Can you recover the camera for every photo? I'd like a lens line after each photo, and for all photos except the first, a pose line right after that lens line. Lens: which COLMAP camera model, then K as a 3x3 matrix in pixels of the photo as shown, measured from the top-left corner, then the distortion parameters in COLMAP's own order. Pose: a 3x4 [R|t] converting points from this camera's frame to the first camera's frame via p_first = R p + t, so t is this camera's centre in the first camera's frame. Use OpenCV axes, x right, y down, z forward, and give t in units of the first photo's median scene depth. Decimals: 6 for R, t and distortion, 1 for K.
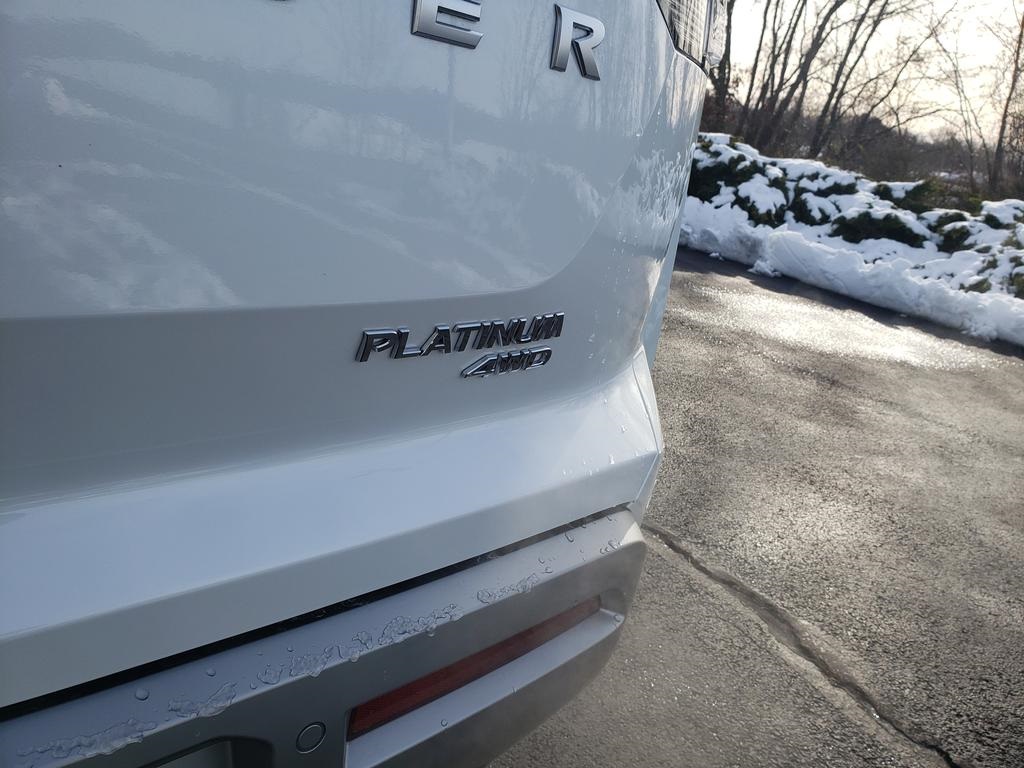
lens RADIAL K [[793.2, 0, 512.0], [0, 793.2, 384.0], [0, 0, 1]] dist [-0.007330, 0.004199]
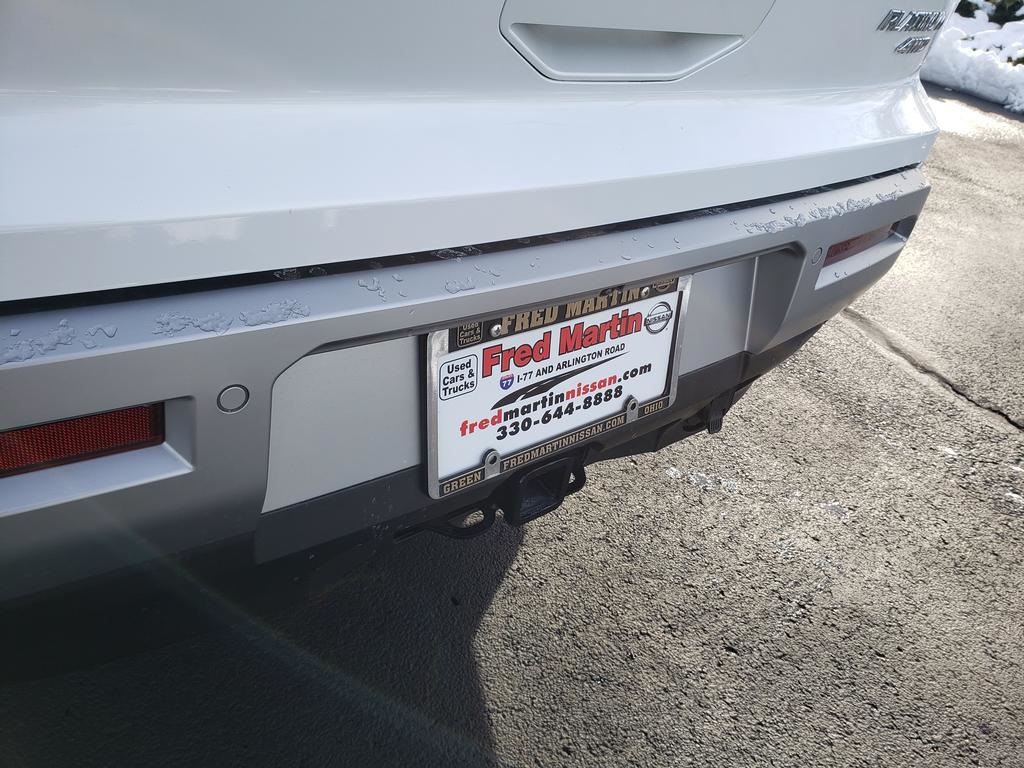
lens RADIAL K [[793.2, 0, 512.0], [0, 793.2, 384.0], [0, 0, 1]] dist [-0.007330, 0.004199]
pose [[0.999785, 0.011144, 0.017493, -0.077686], [-0.015347, 0.964811, 0.262495, 0.020765], [-0.013953, -0.262707, 0.964775, -0.065153]]
